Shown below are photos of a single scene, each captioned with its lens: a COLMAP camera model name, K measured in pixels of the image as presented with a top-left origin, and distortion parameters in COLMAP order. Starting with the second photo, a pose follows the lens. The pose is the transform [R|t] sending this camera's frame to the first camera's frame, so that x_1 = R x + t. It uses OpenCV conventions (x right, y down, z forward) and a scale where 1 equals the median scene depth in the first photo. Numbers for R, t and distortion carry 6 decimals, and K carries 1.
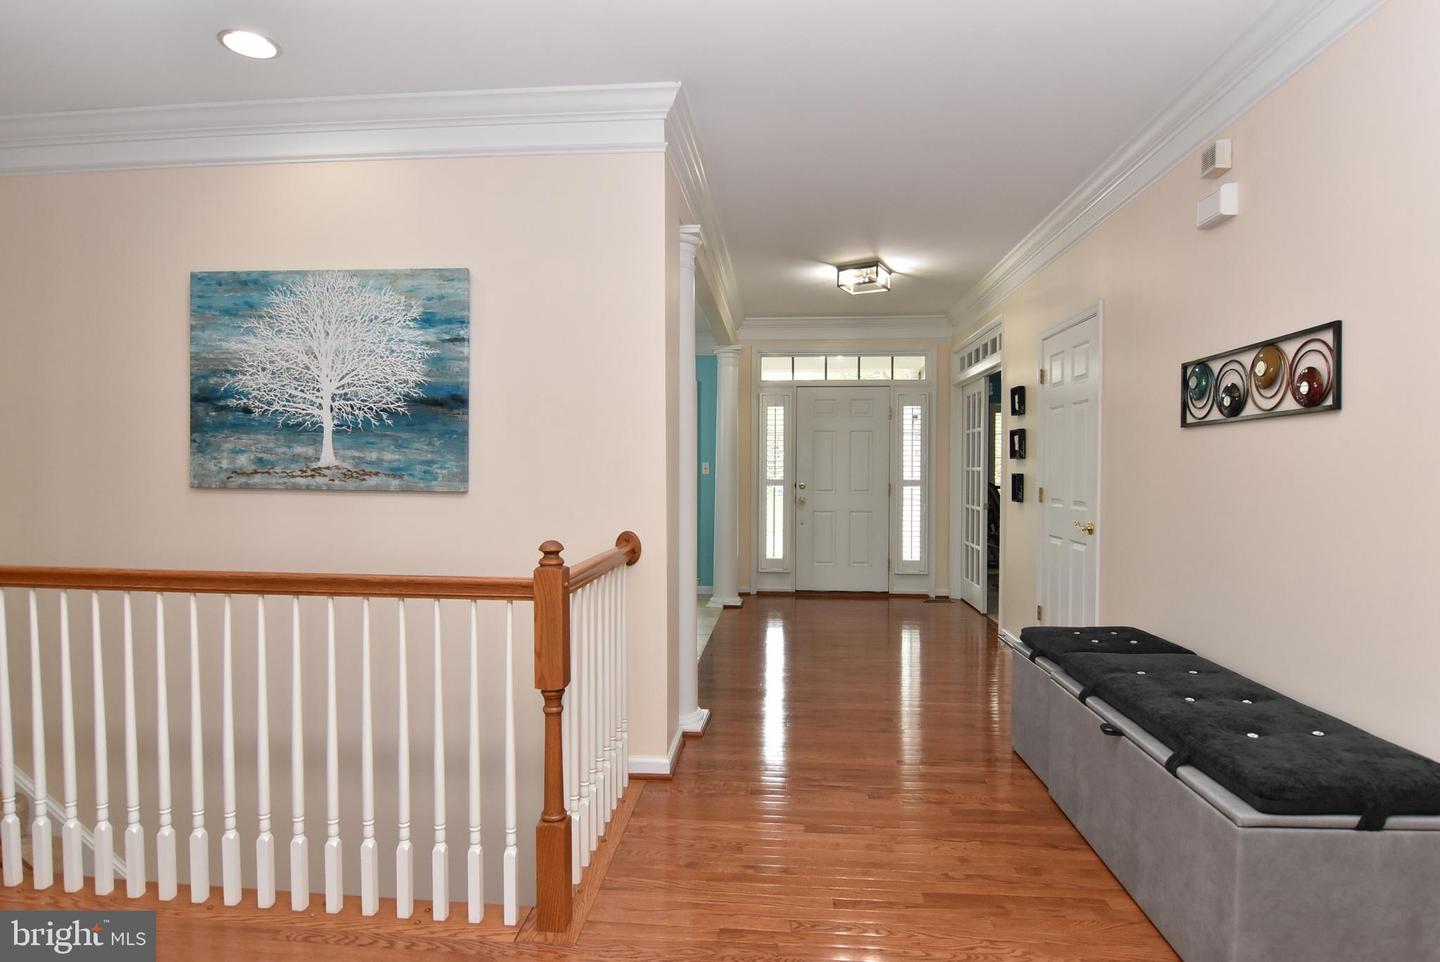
lens RADIAL K [[773.8, 0, 727.7], [0, 773.8, 477.5], [0, 0, 1]] dist [-0.003892, -0.011017]
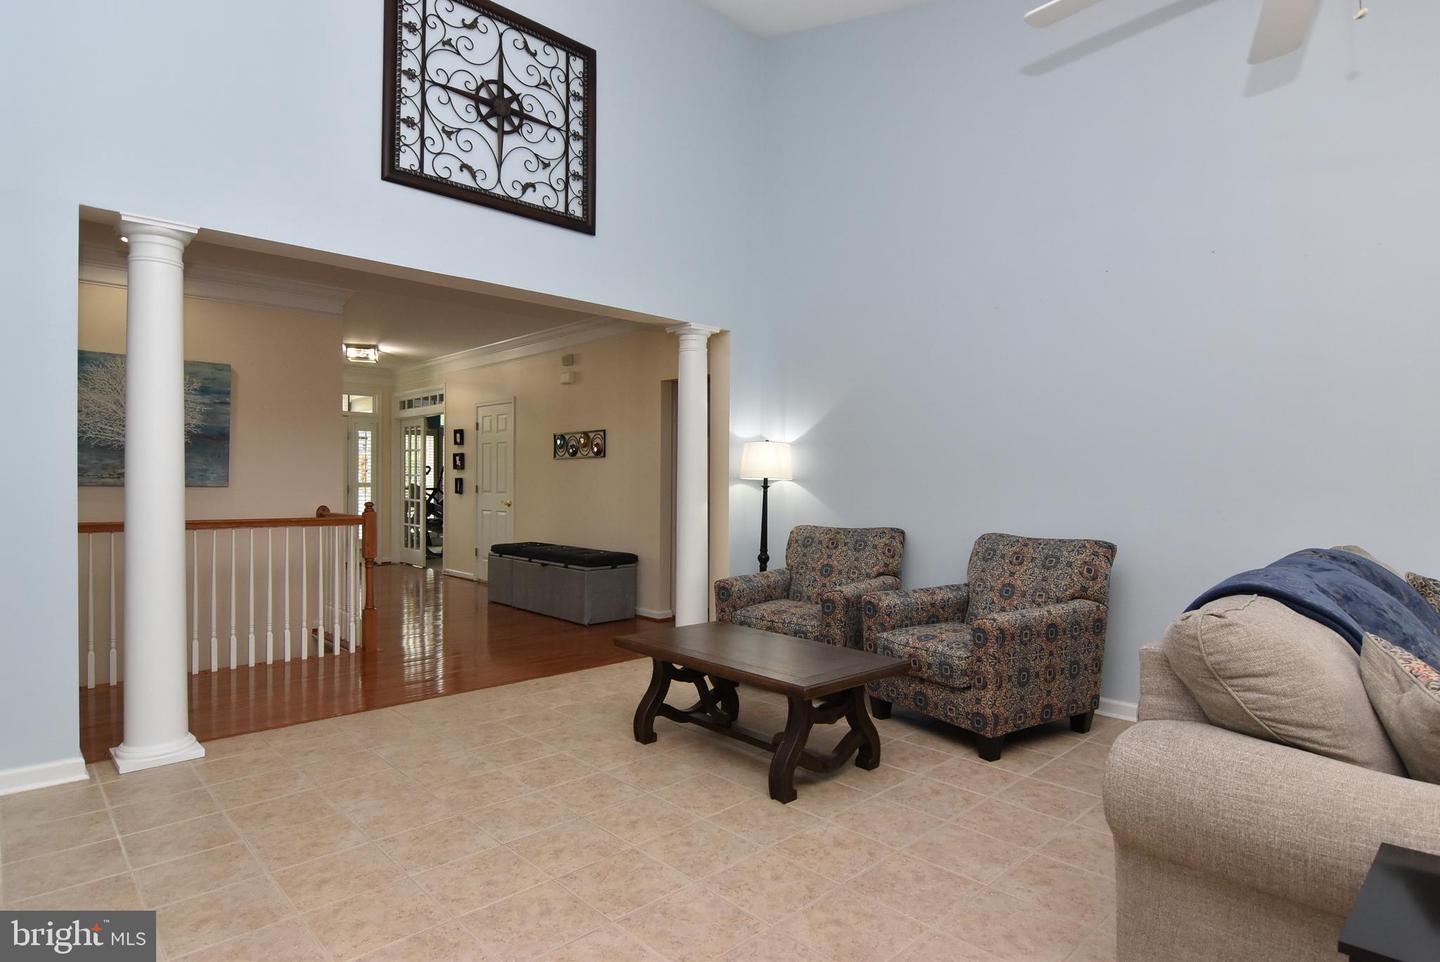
lens RADIAL K [[773.8, 0, 720.2], [0, 773.8, 481.0], [0, 0, 1]] dist [-0.003892, -0.011017]
pose [[0.675688, -0.000065, 0.737188, -0.898009], [0.003289, 0.999990, -0.002927, 0.015323], [-0.737181, 0.004402, 0.675681, -1.094503]]
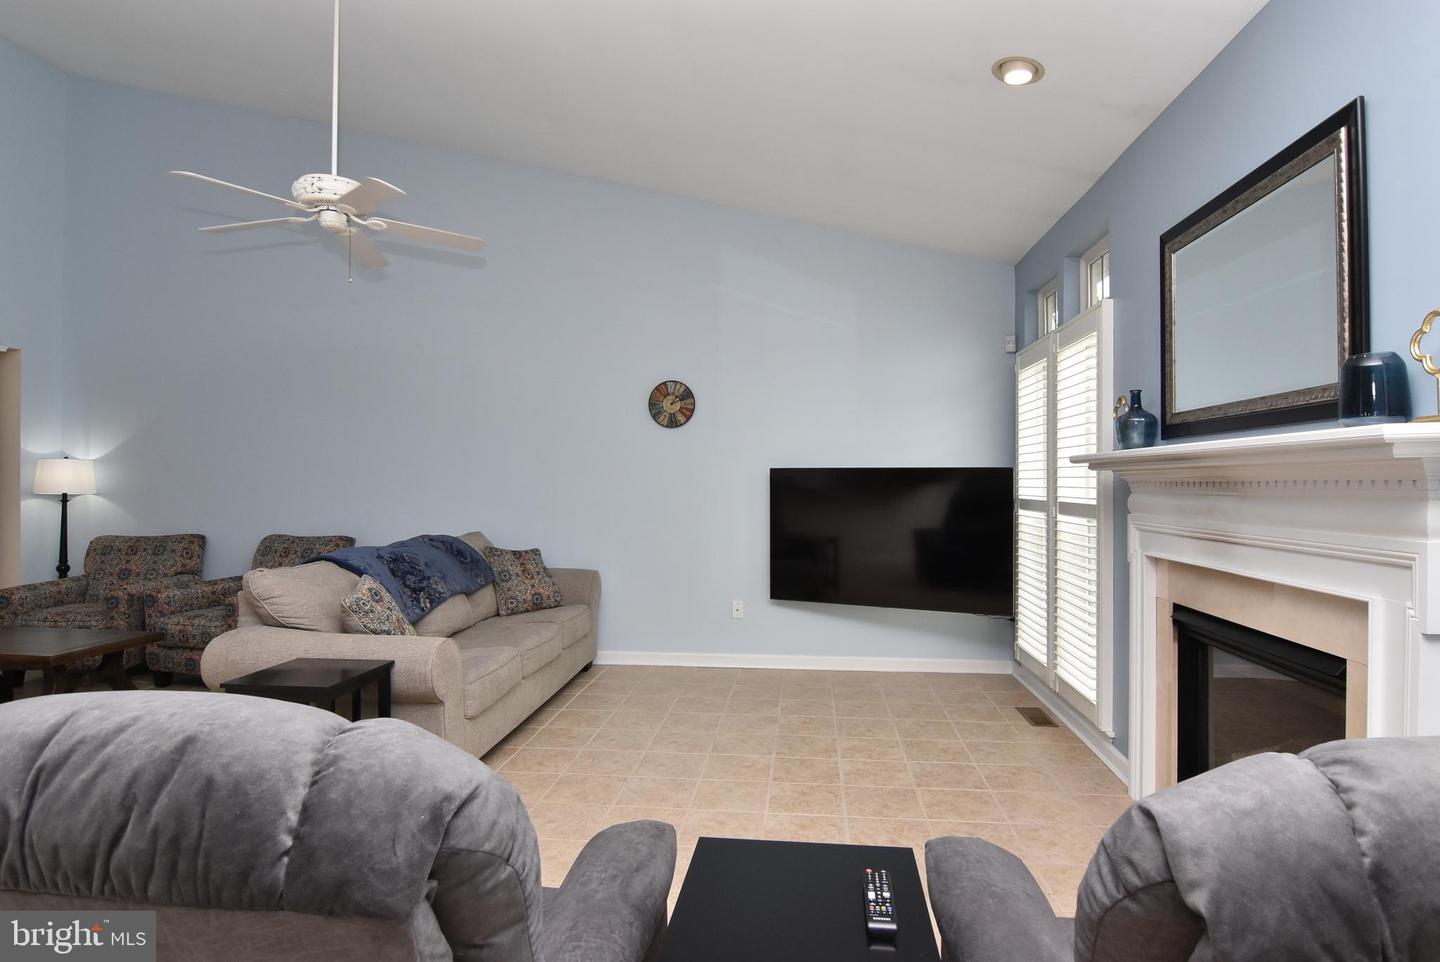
lens RADIAL K [[773.8, 0, 719.4], [0, 773.8, 474.2], [0, 0, 1]] dist [-0.003892, -0.011017]
pose [[0.043572, -0.001463, 0.999049, -1.451150], [0.011360, 0.999935, 0.000969, -0.038209], [-0.998986, 0.011307, 0.043585, -1.822284]]
